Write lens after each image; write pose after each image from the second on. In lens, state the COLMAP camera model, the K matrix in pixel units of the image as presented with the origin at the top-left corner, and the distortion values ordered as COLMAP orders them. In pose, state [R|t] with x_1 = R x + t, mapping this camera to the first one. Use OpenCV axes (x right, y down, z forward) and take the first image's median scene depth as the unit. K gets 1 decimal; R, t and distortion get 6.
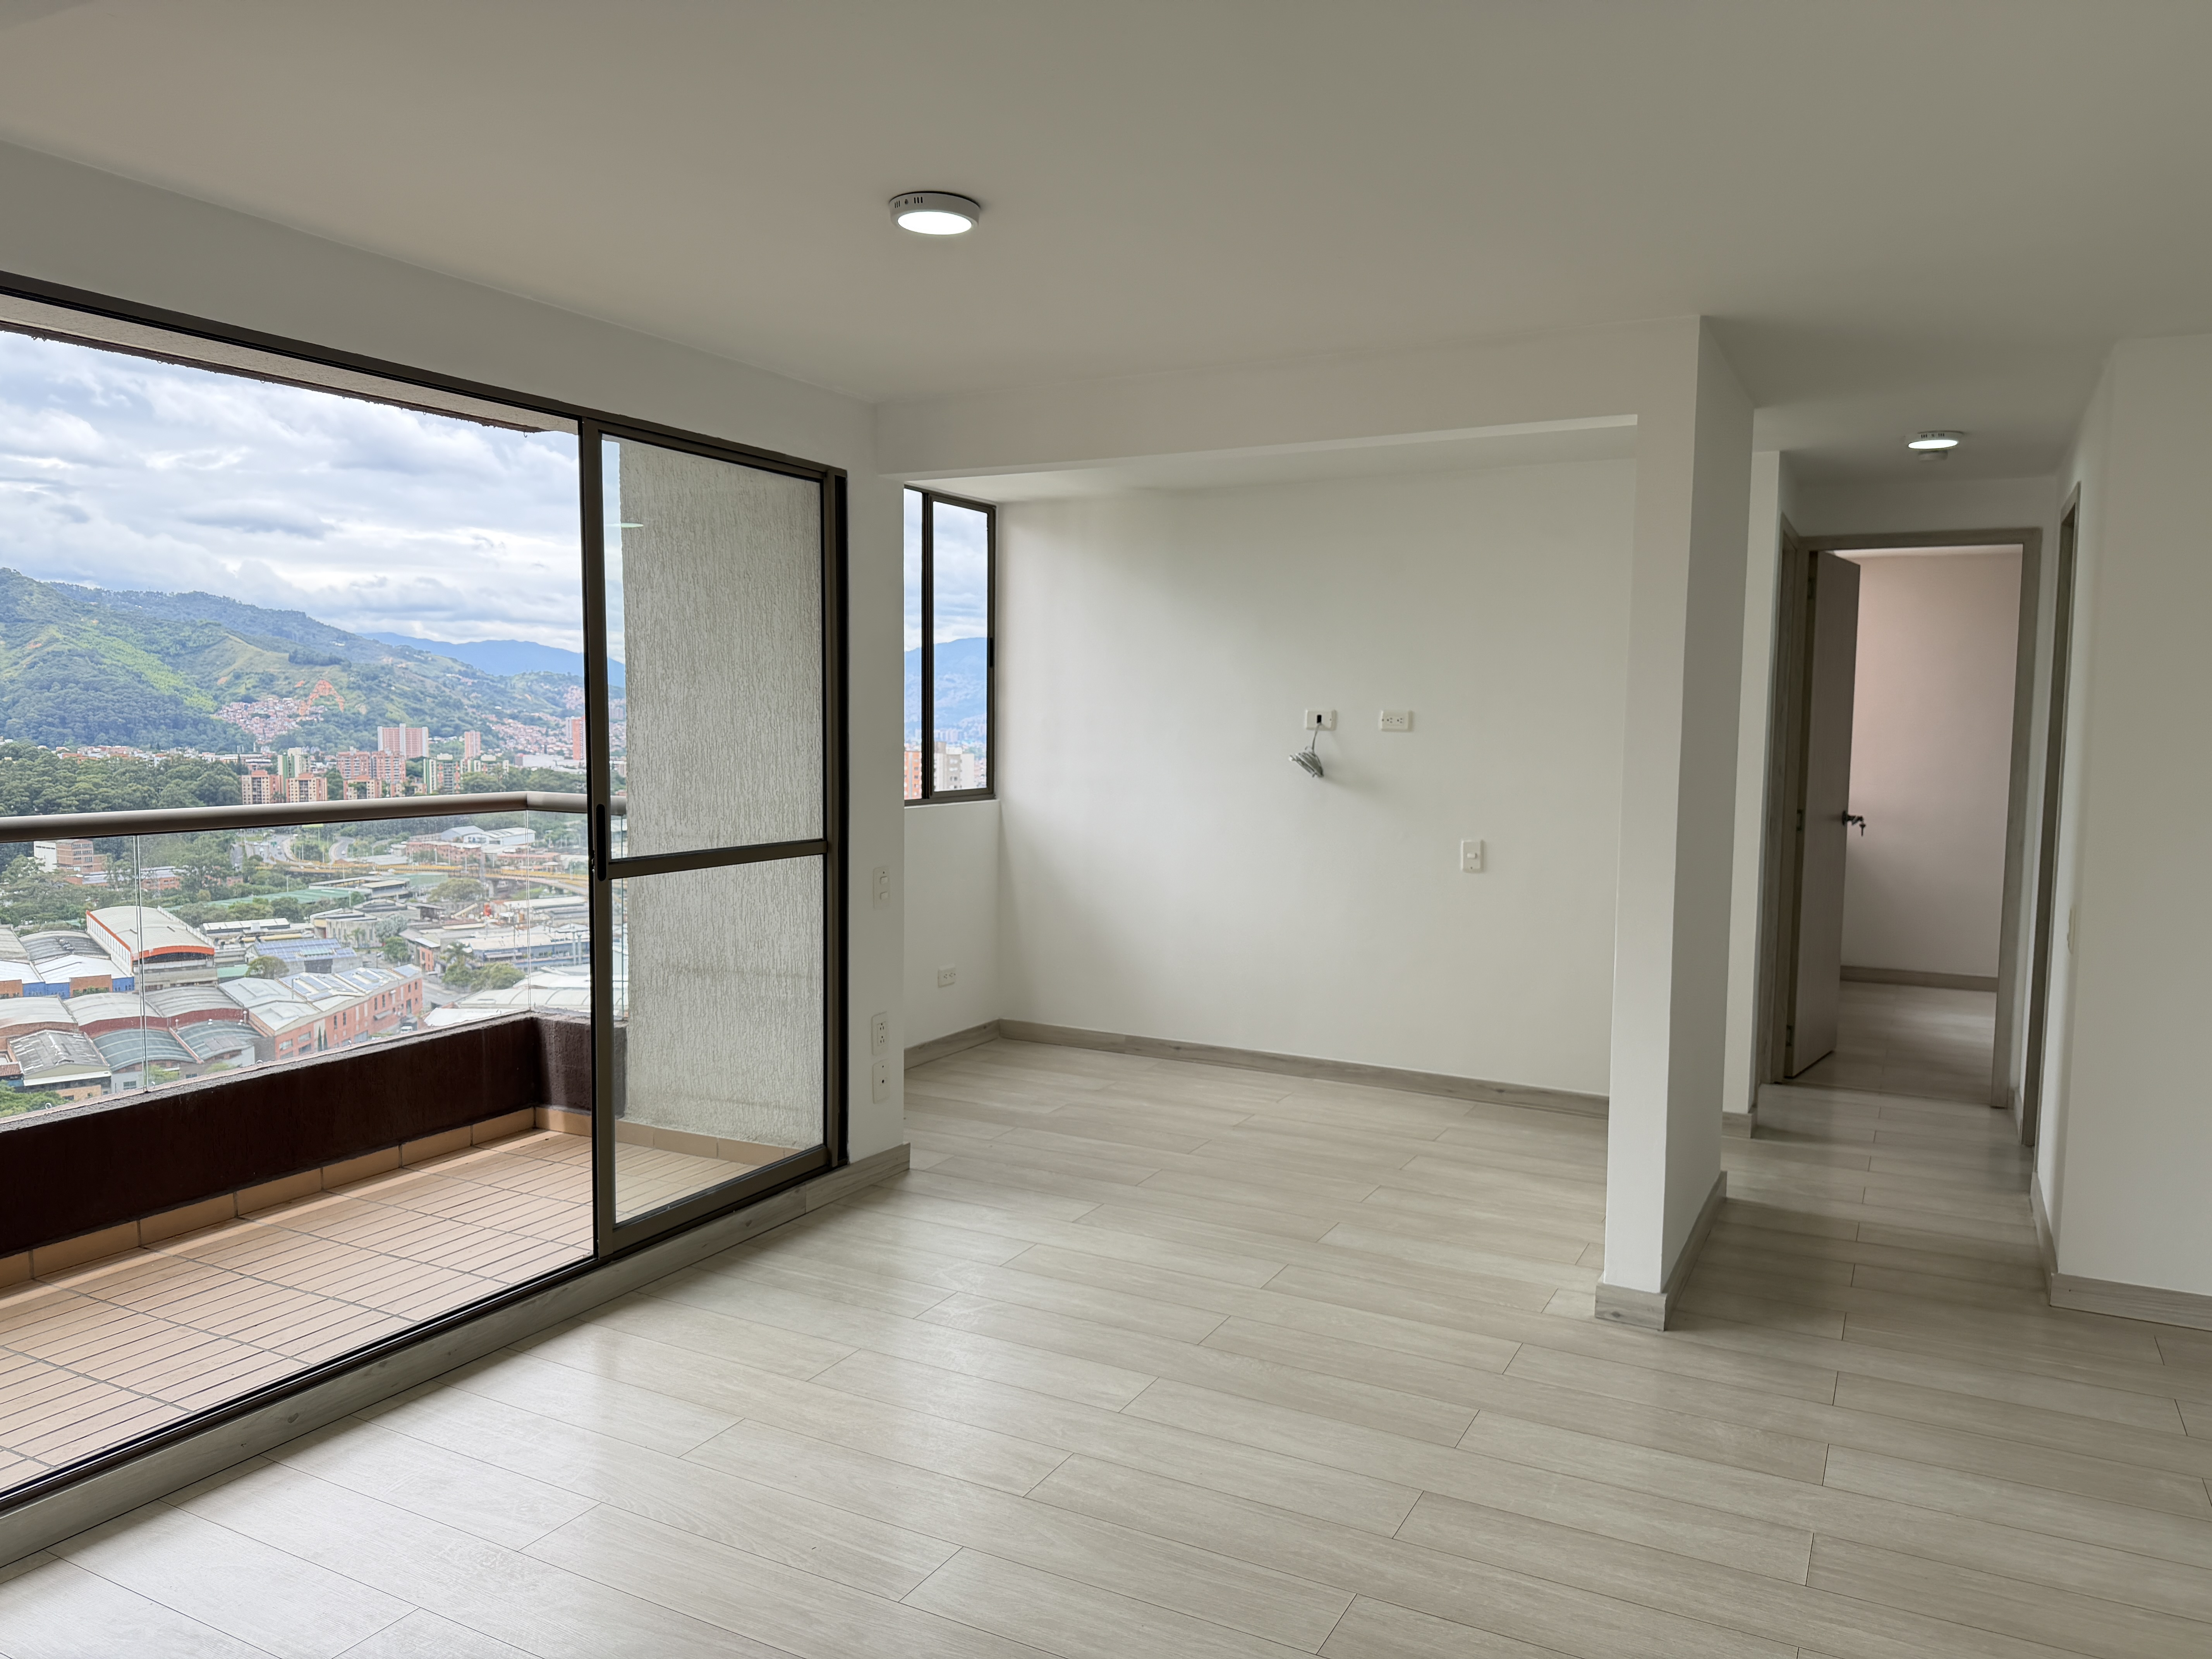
lens RADIAL K [[1558.2, 0, 1109.9], [0, 1558.2, 839.3], [0, 0, 1]] dist [0.044980, -0.057950]
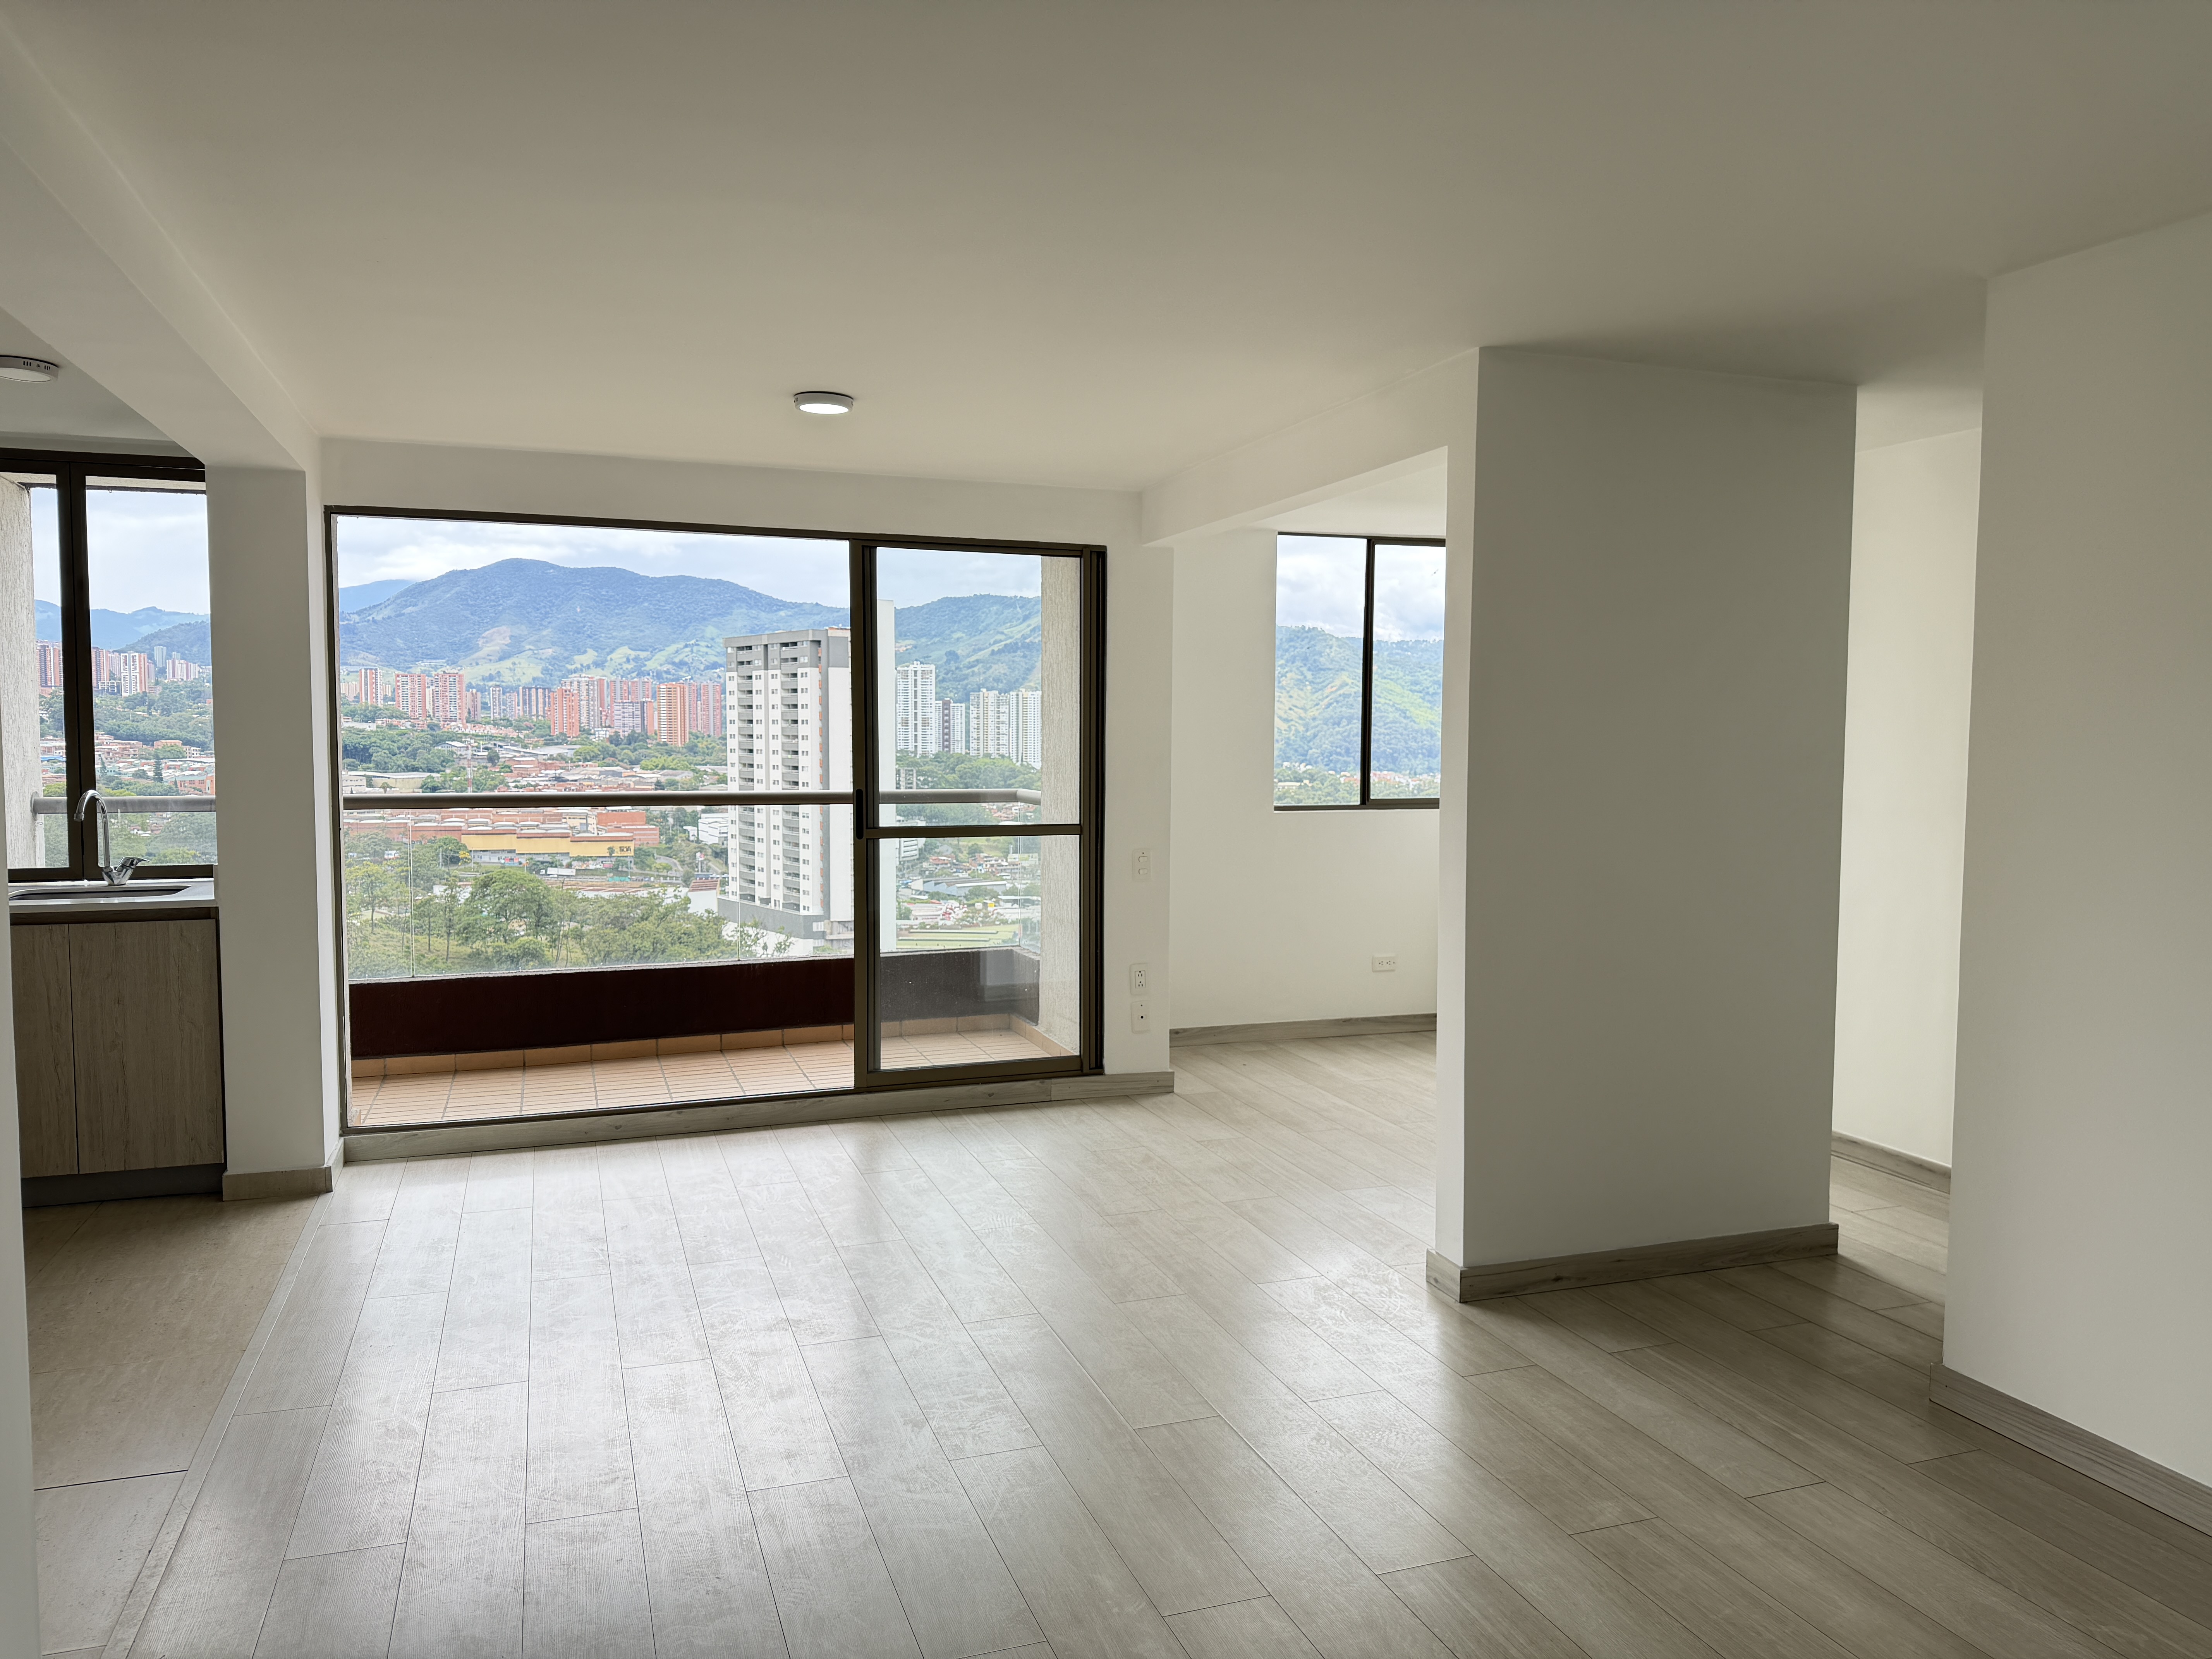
lens RADIAL K [[1548.1, 0, 1106.0], [0, 1548.1, 829.5], [0, 0, 1]] dist [0.086673, -0.116700]
pose [[0.737049, 0.033996, -0.674983, 0.876037], [-0.050605, 0.998706, -0.004958, 0.012685], [0.673942, 0.037812, 0.737816, 0.047788]]
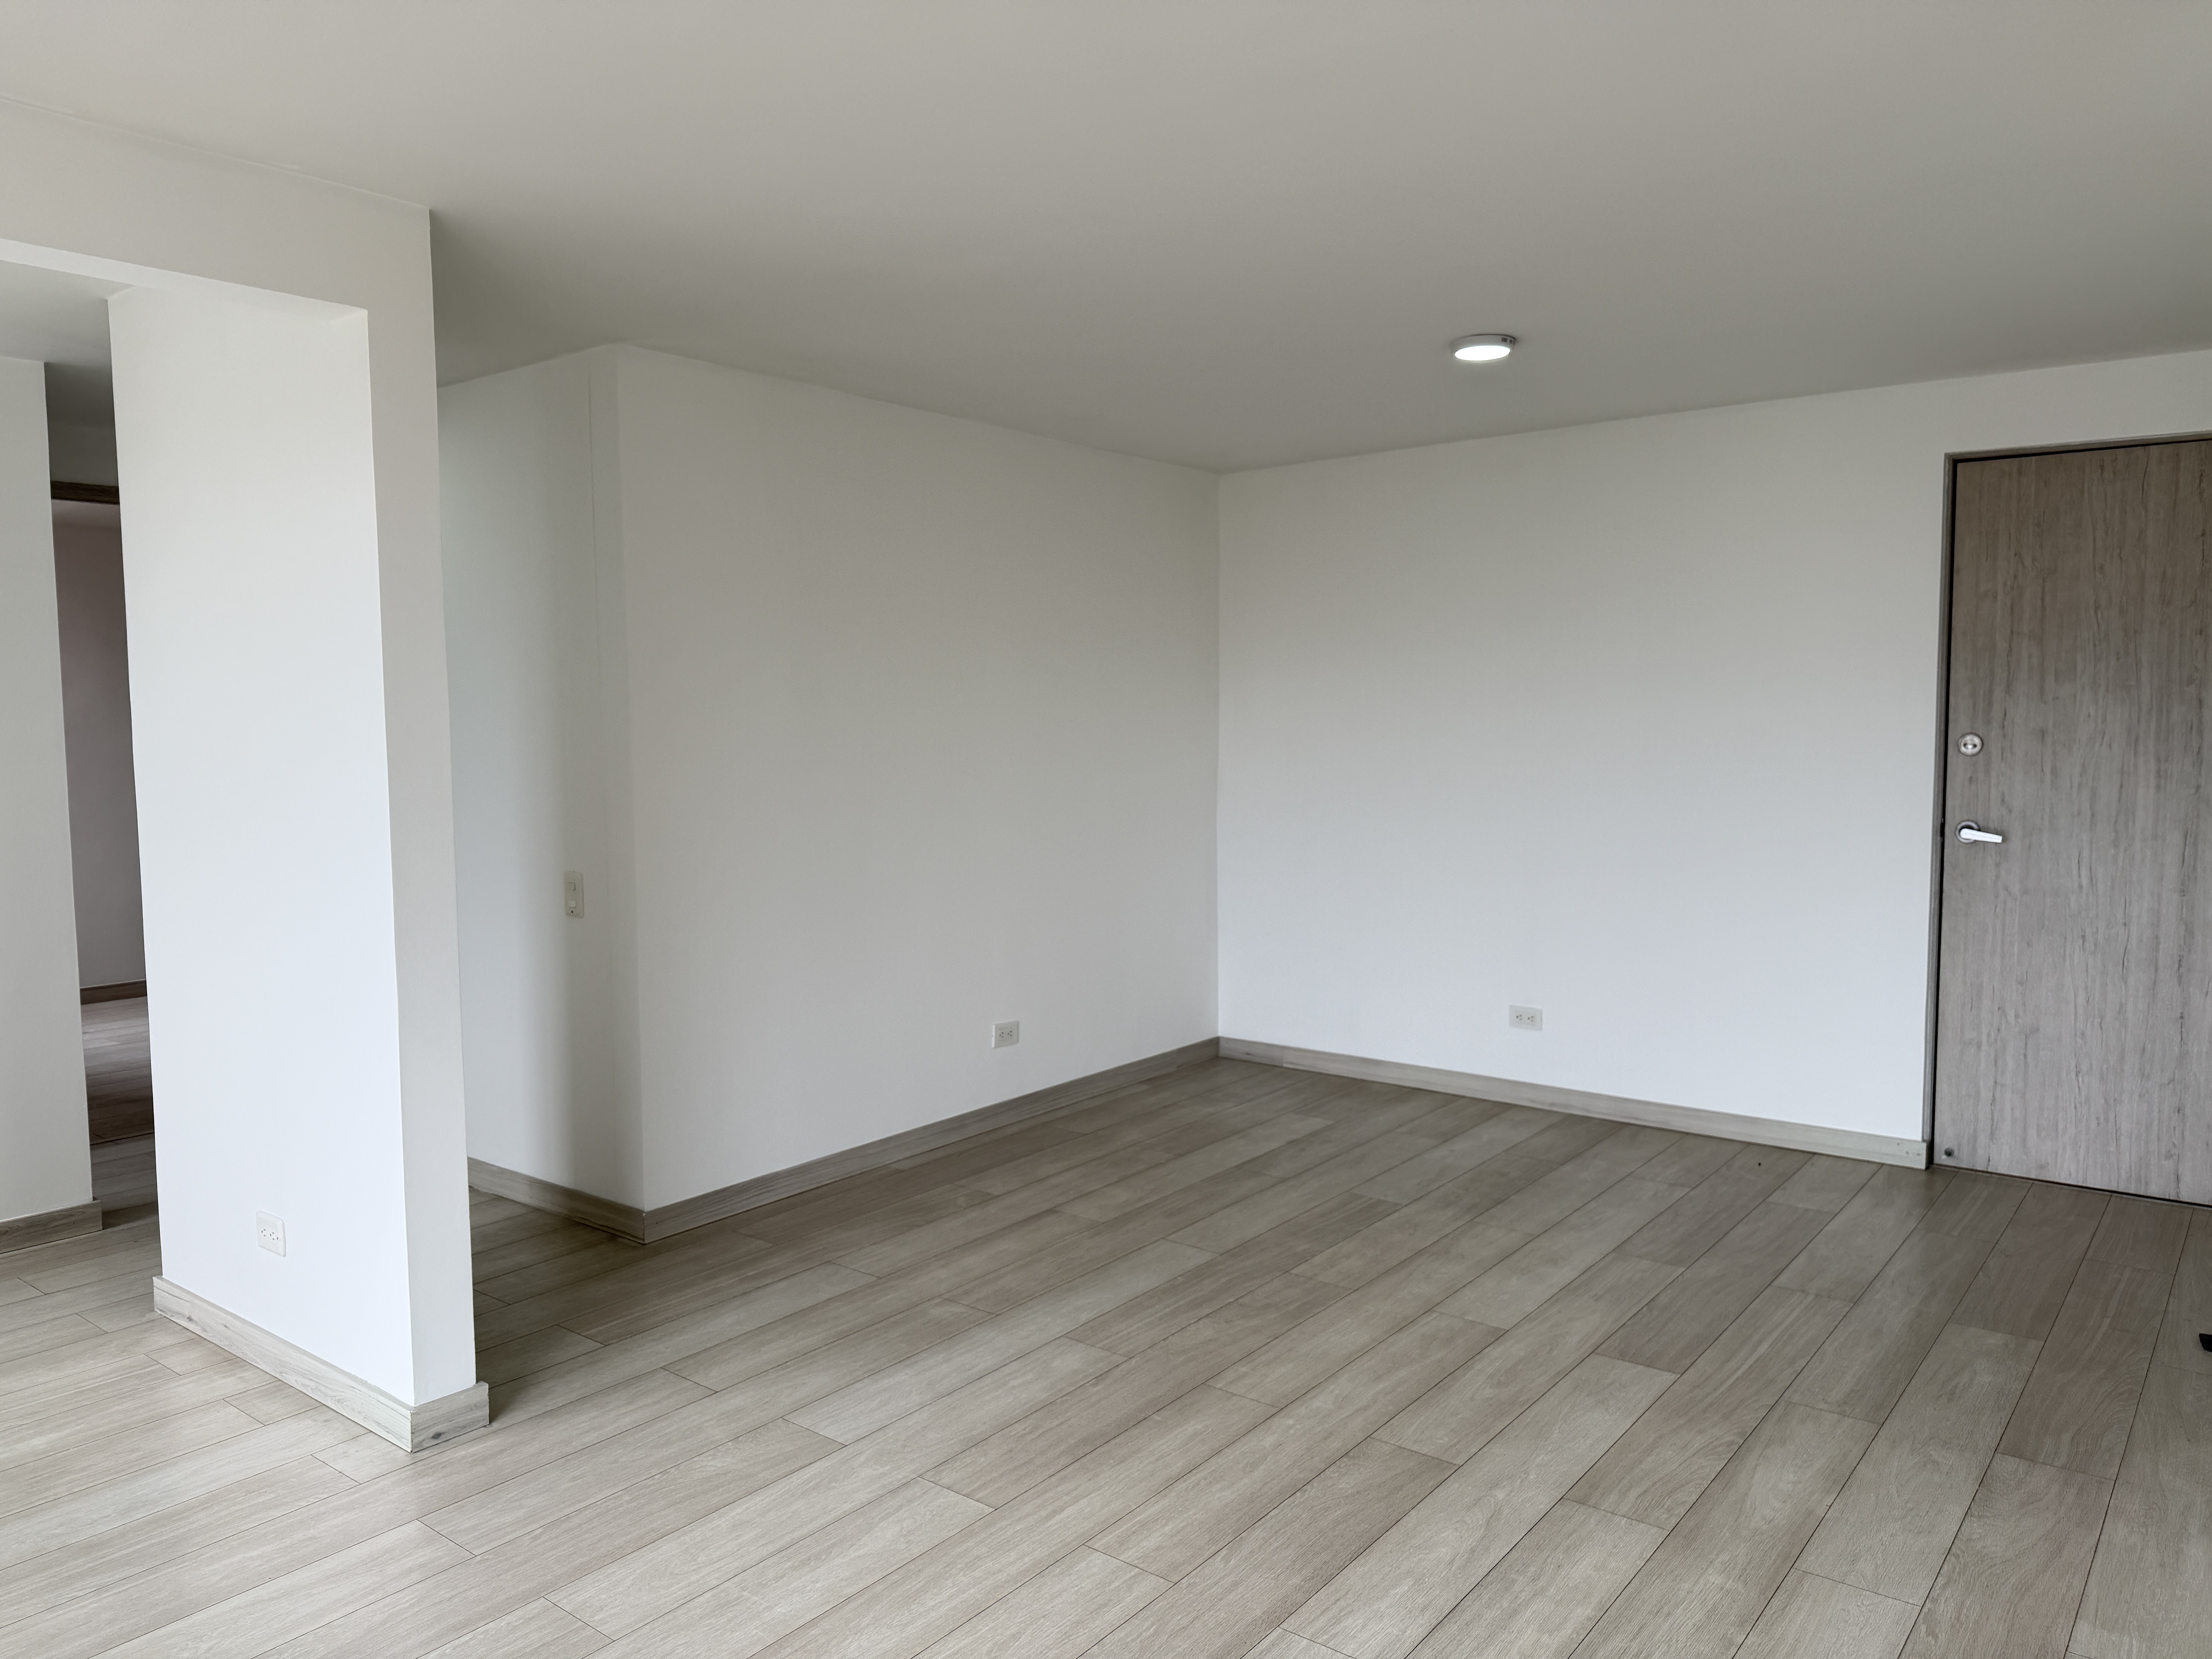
lens RADIAL K [[1579.7, 0, 1106.0], [0, 1579.7, 829.5], [0, 0, 1]] dist [0.004270, -0.004983]
pose [[0.175368, -0.093607, 0.980043, -0.384222], [0.089672, 0.992850, 0.078784, -0.039747], [-0.980411, 0.074066, 0.182508, 0.493534]]
